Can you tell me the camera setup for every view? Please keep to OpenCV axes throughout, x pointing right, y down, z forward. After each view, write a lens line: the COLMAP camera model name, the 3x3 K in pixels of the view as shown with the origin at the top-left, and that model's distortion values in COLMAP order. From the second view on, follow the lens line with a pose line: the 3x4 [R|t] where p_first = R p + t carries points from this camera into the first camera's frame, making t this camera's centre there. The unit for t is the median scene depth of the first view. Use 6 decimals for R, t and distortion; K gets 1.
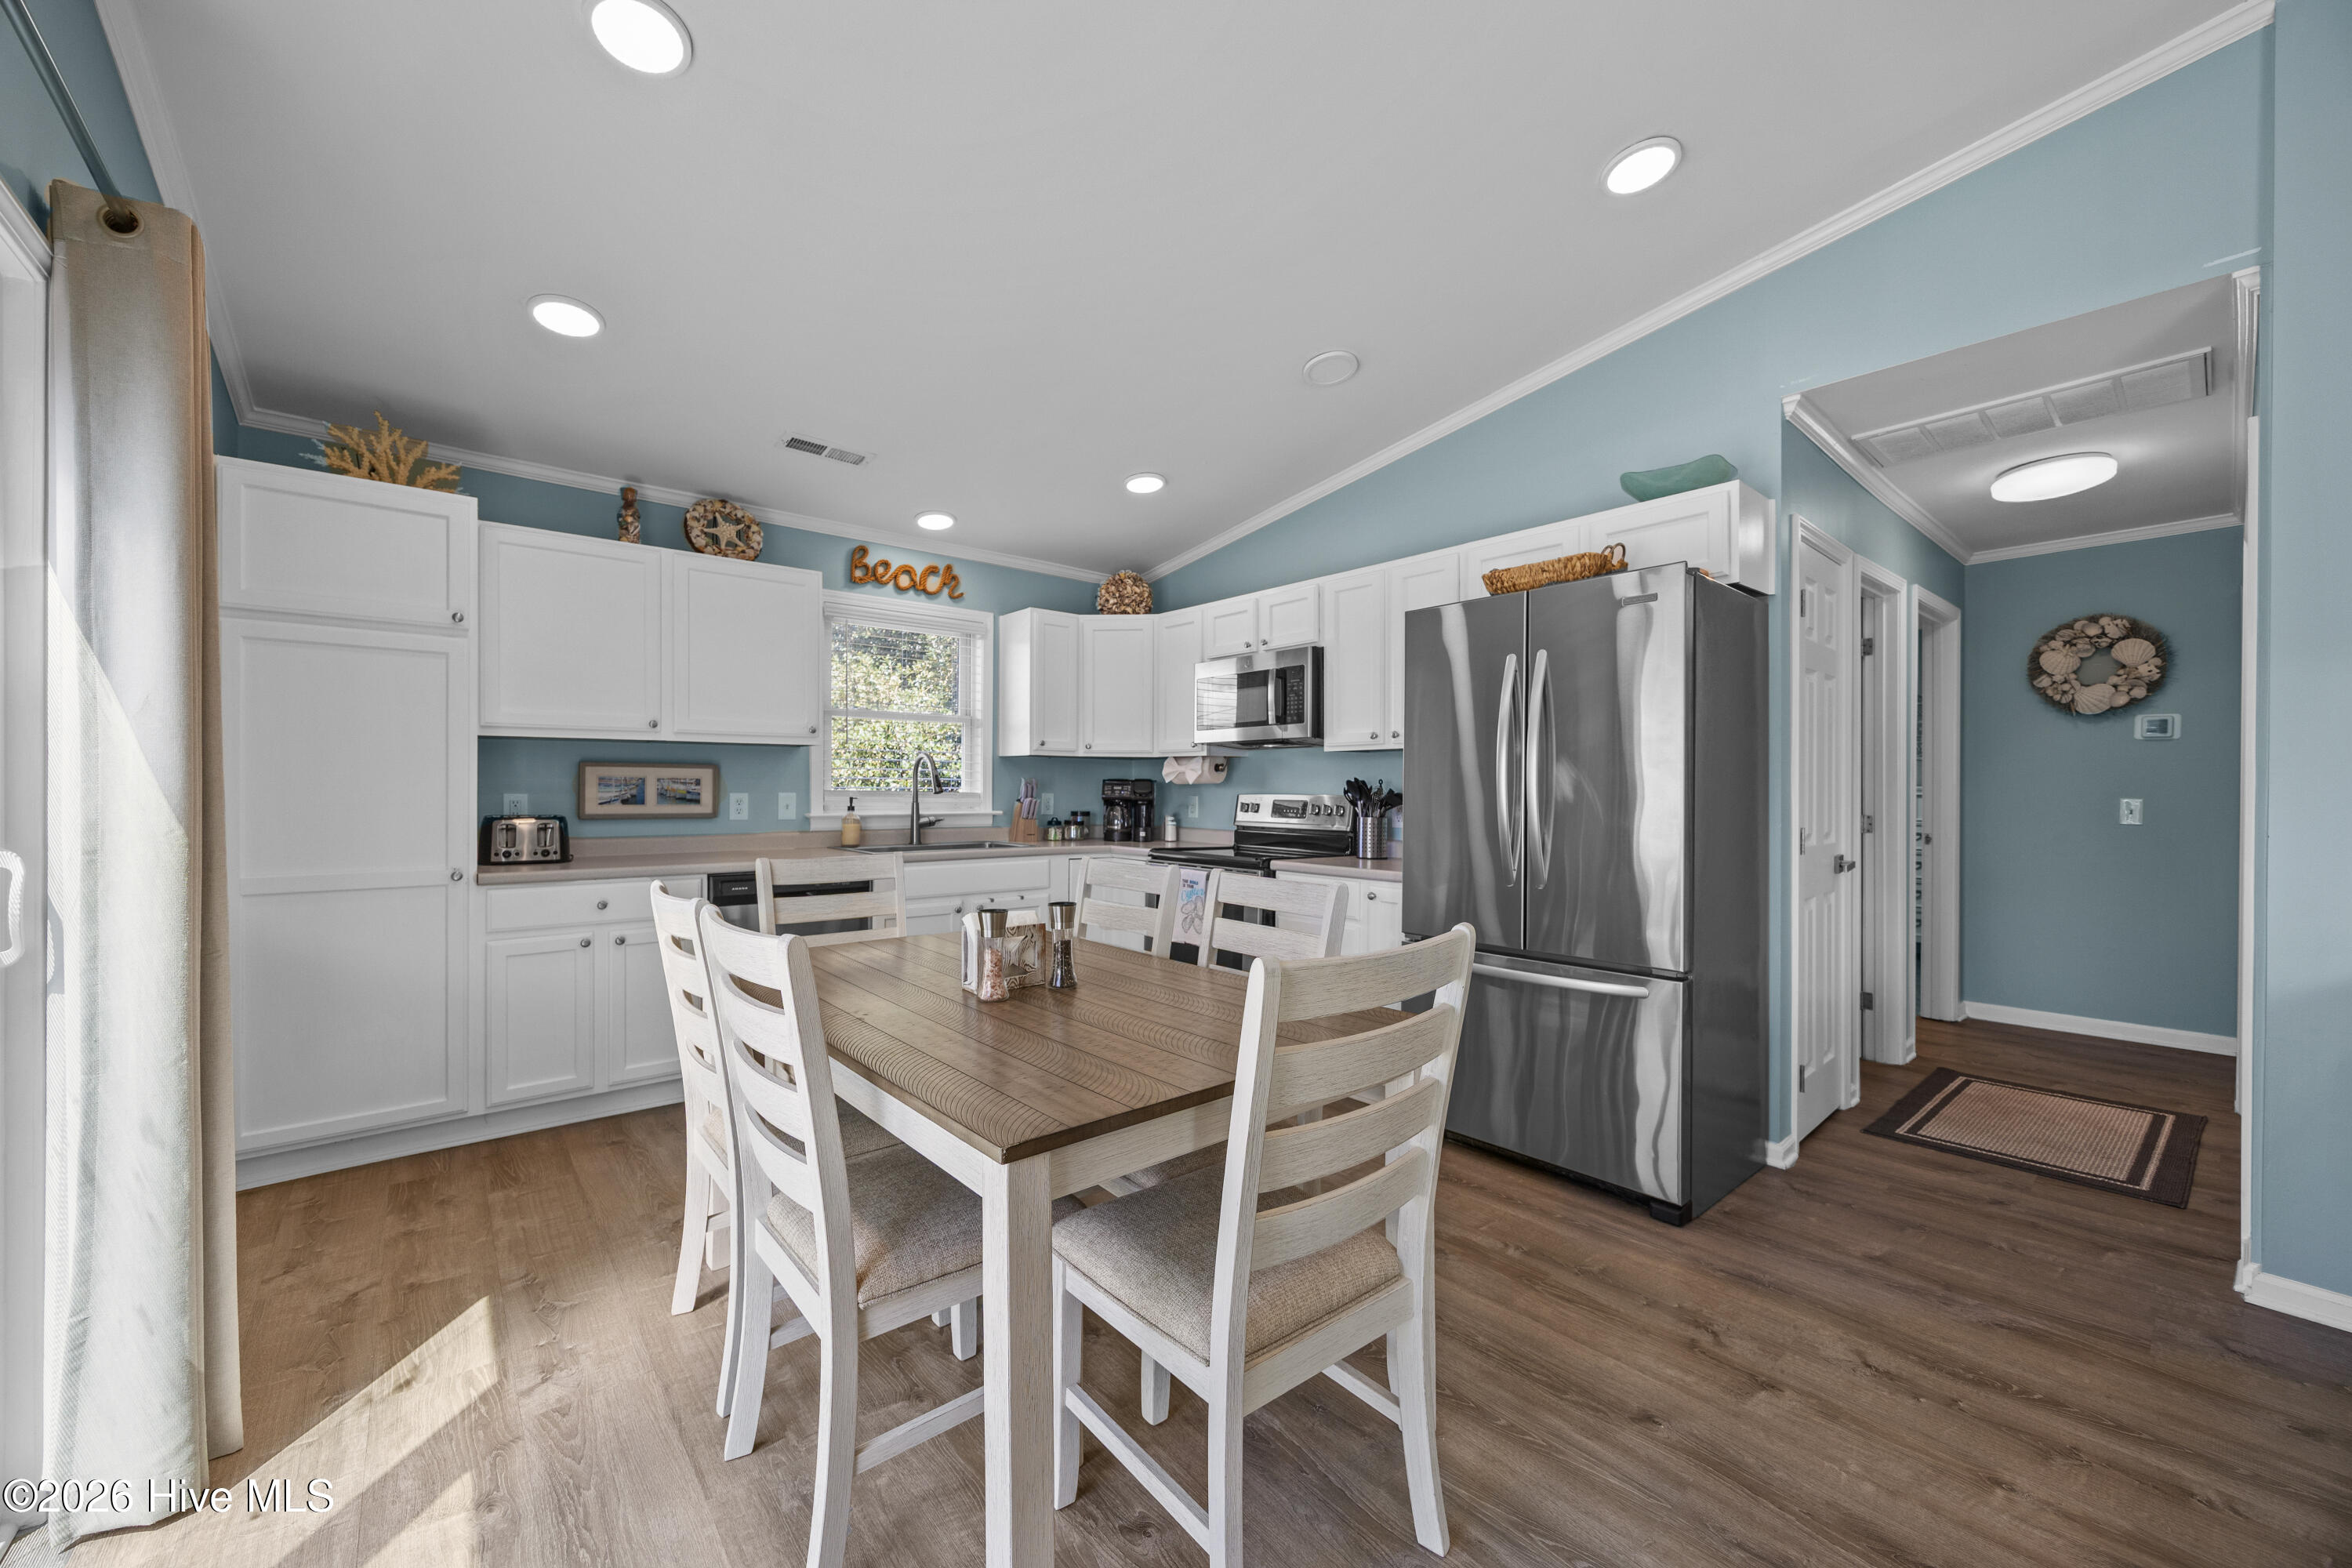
lens RADIAL K [[903.7, 0, 1175.6], [0, 903.7, 785.1], [0, 0, 1]] dist [0.002244, 0.000174]
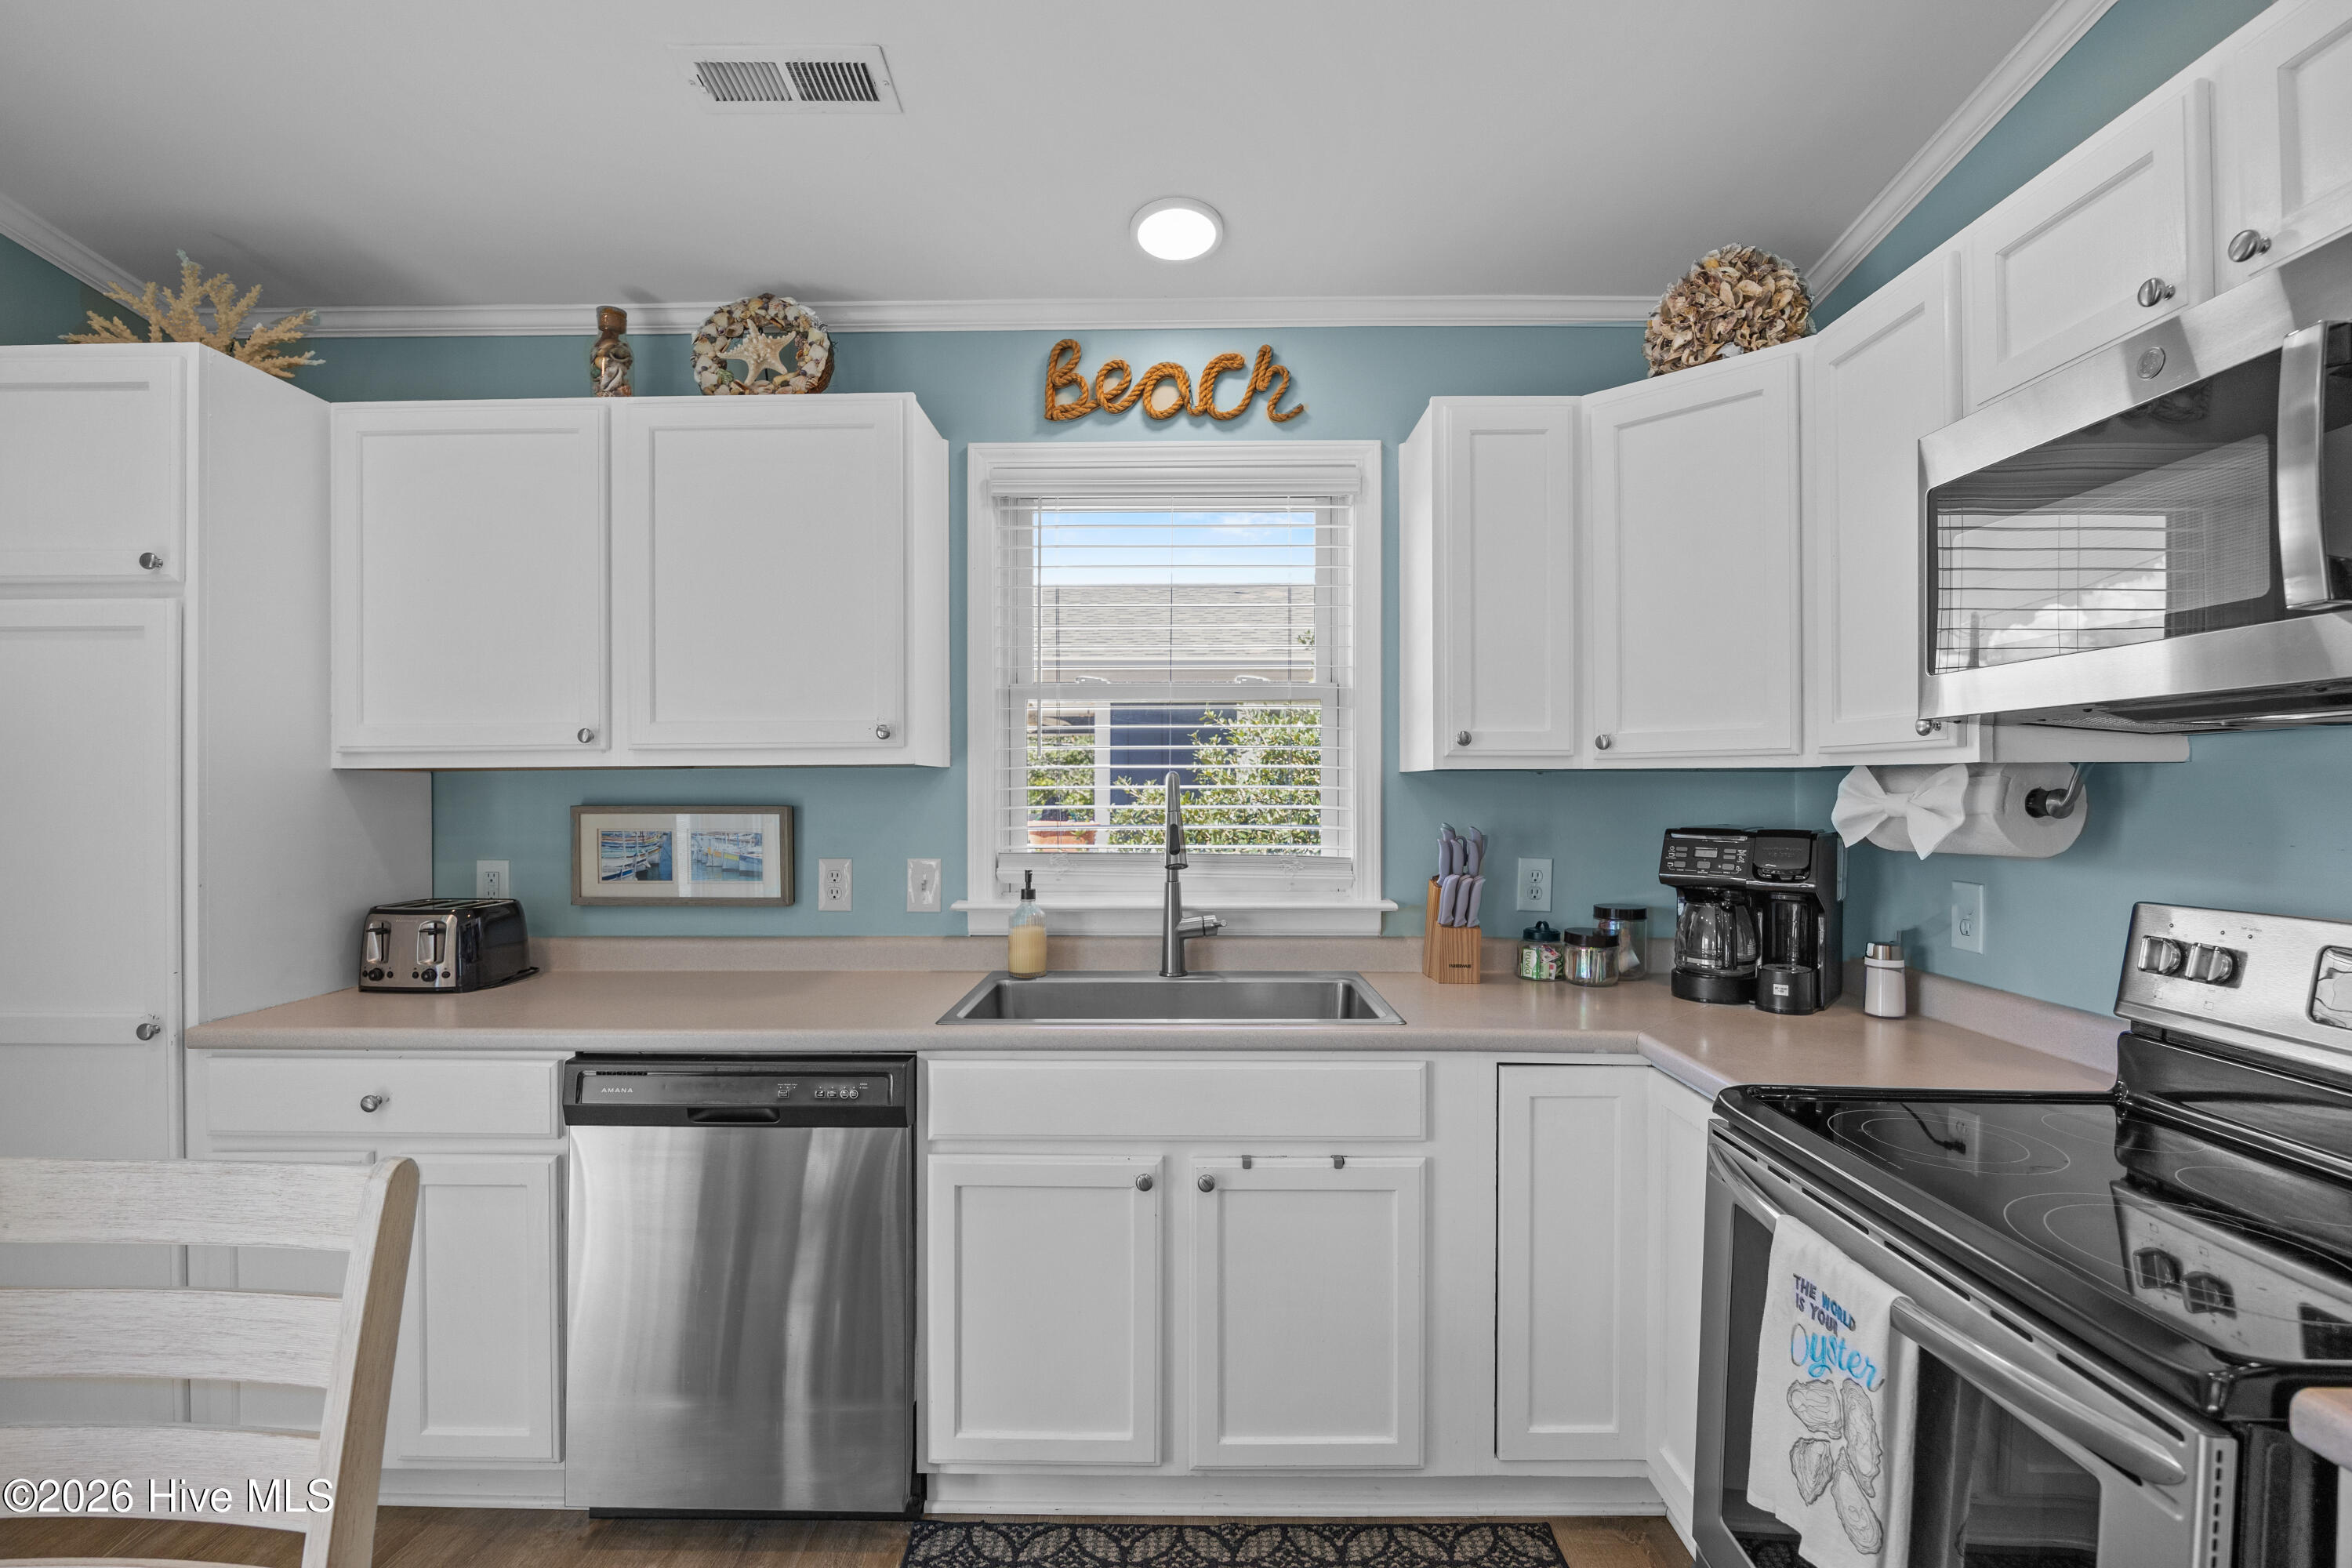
lens RADIAL K [[1080.6, 0, 1171.8], [0, 1080.6, 785.1], [0, 0, 1]] dist [-0.014907, -0.000928]
pose [[0.752016, -0.010070, -0.659068, 0.063842], [0.007921, 0.999949, -0.006240, -0.025025], [0.659098, -0.000528, 0.752057, 0.583063]]
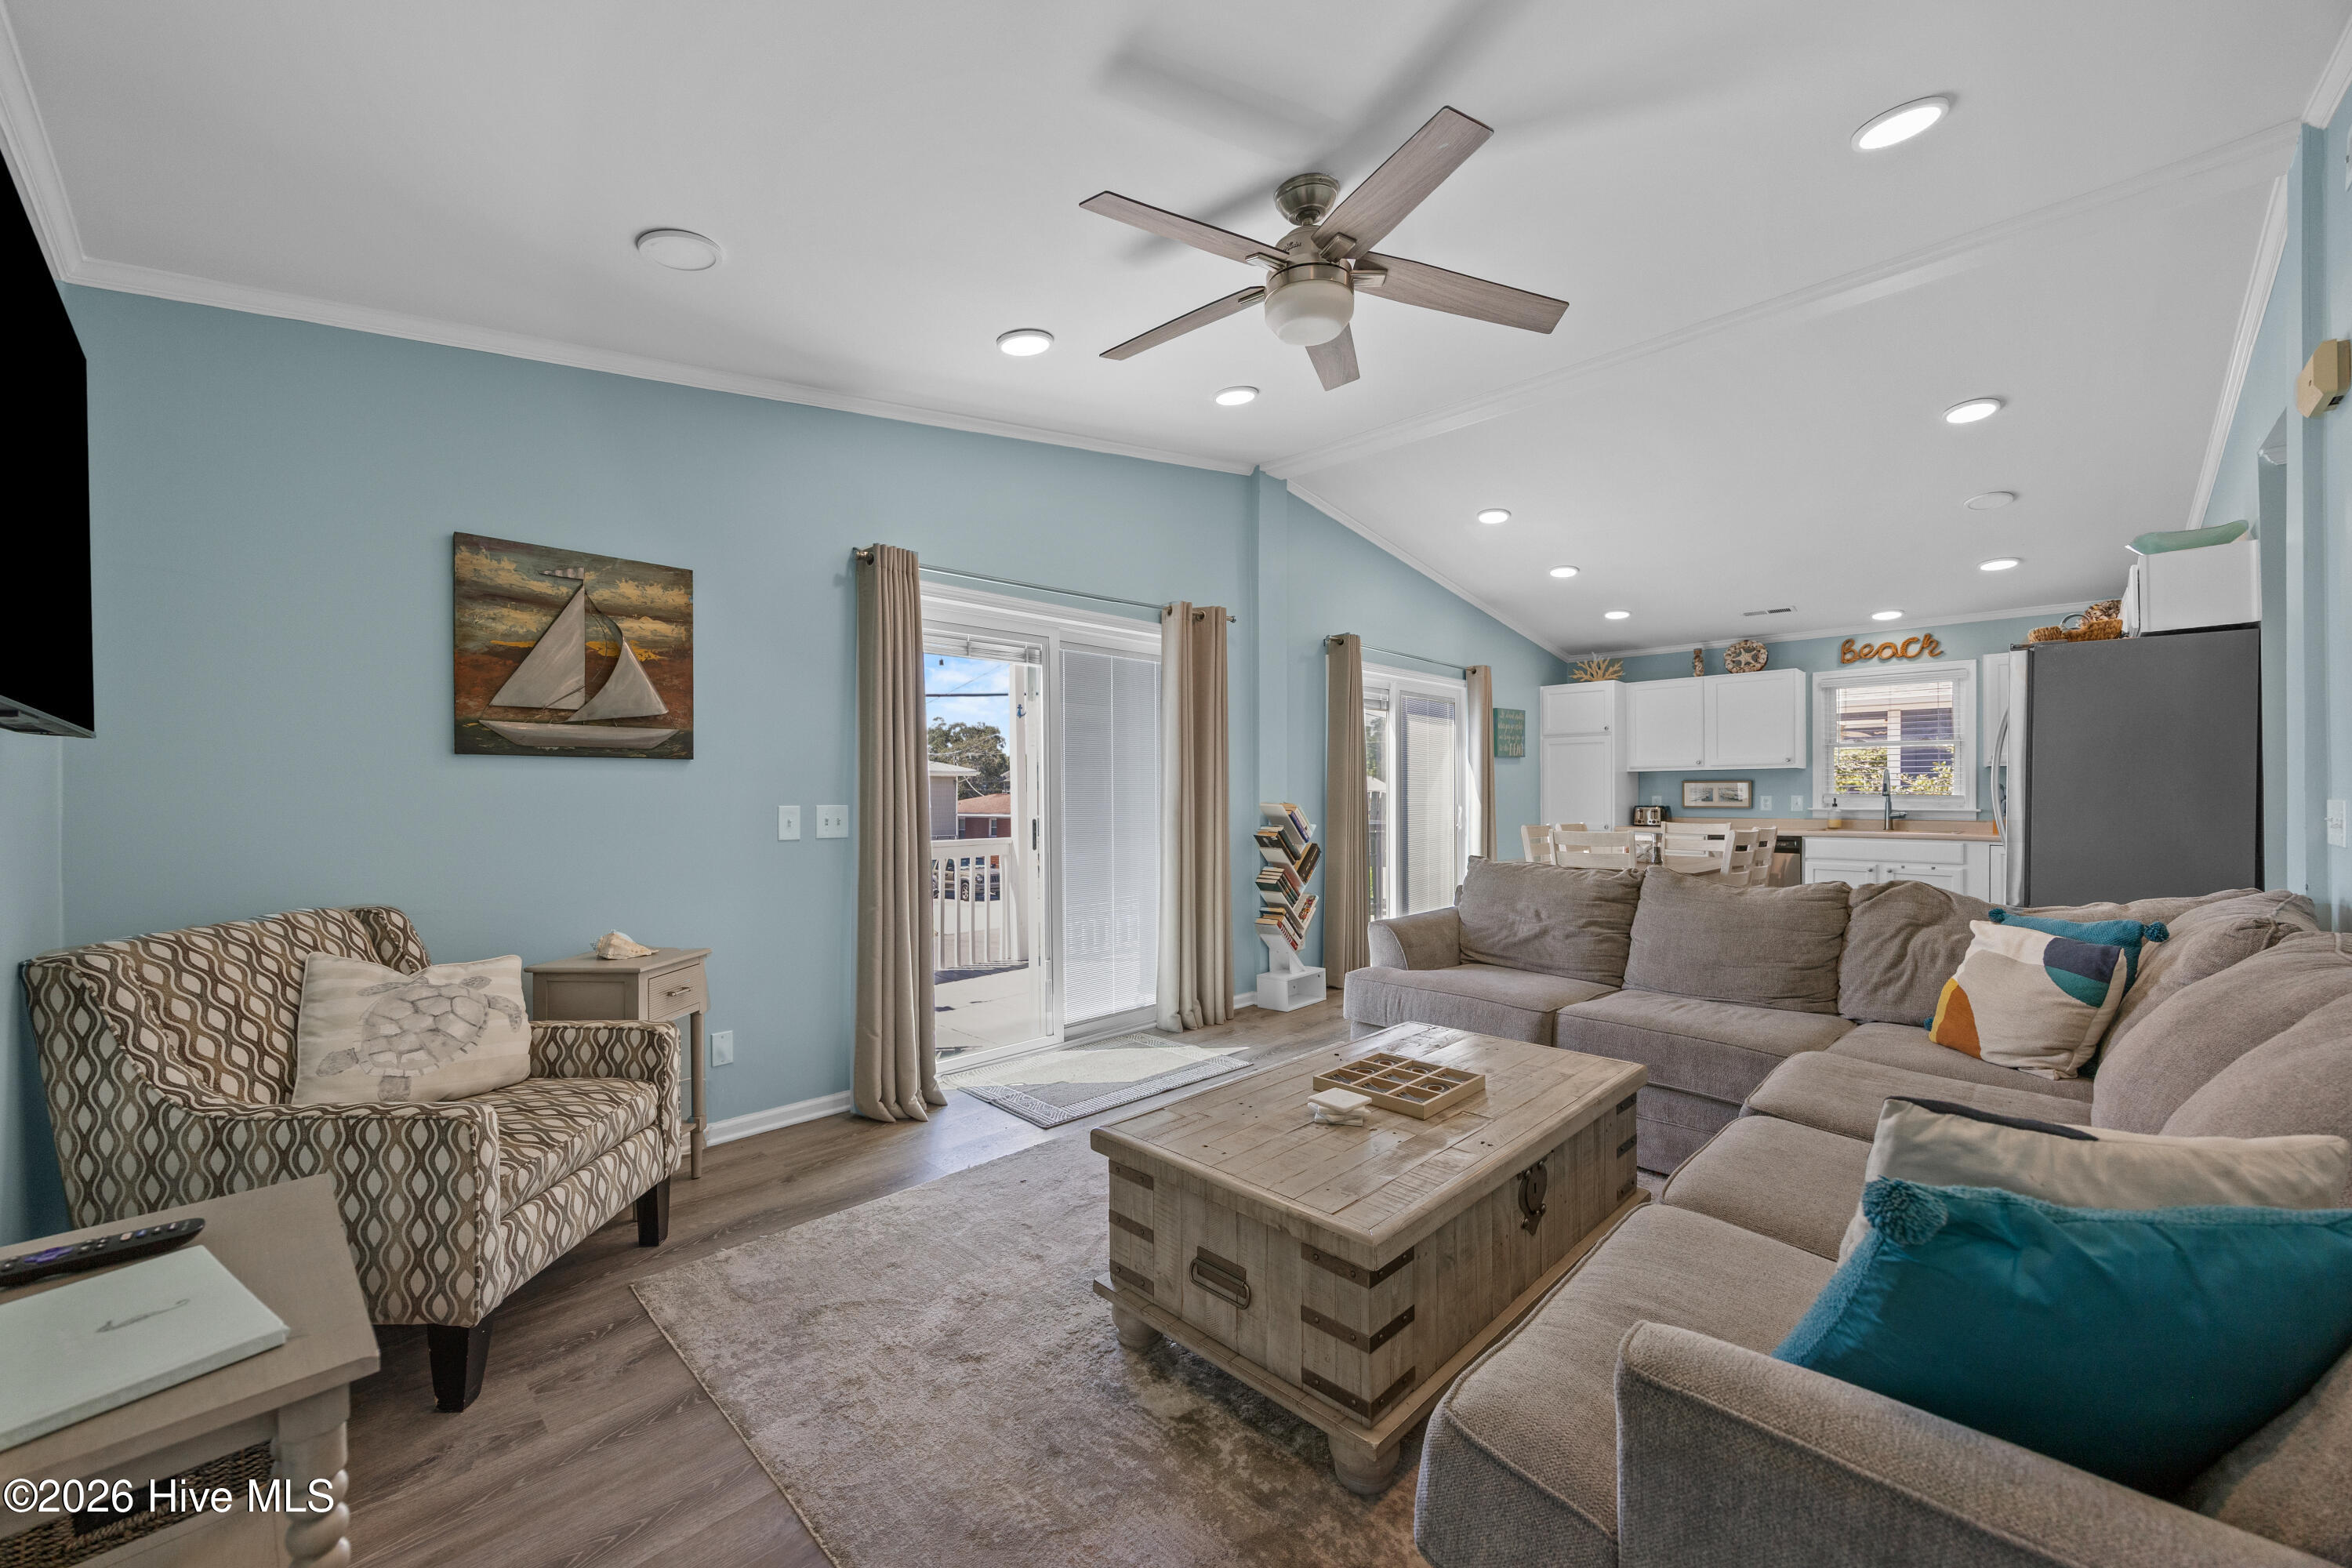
lens RADIAL K [[903.7, 0, 1172.1], [0, 903.7, 790.2], [0, 0, 1]] dist [0.002244, 0.000174]
pose [[0.086682, -0.011933, -0.996165, 1.070807], [0.001894, 0.999928, -0.011814, 0.014413], [0.996234, -0.000863, 0.086699, -0.298795]]
